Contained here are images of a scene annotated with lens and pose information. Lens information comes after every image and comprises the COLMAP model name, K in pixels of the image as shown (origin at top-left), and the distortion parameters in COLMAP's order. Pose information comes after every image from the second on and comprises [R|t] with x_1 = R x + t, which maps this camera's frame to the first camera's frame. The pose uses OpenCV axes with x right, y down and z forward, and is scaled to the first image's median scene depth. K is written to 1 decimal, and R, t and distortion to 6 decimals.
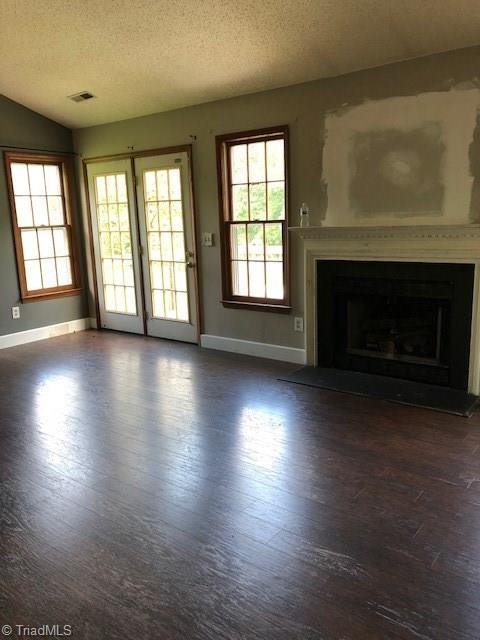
lens RADIAL K [[514.1, 0, 240.9], [0, 514.1, 325.1], [0, 0, 1]] dist [0.017143, -0.000864]
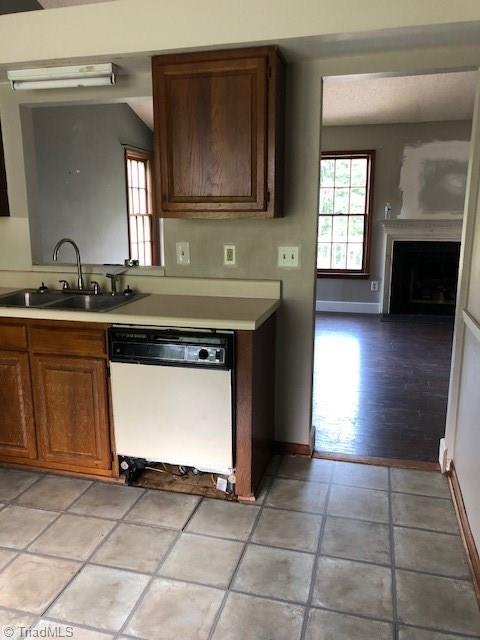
lens RADIAL K [[514.1, 0, 241.0], [0, 514.1, 314.0], [0, 0, 1]] dist [0.017143, -0.000864]
pose [[0.909973, -0.056221, 0.410839, -0.859203], [0.061649, 0.998098, 0.000037, 0.056045], [-0.410059, 0.025294, 0.911708, -0.173323]]
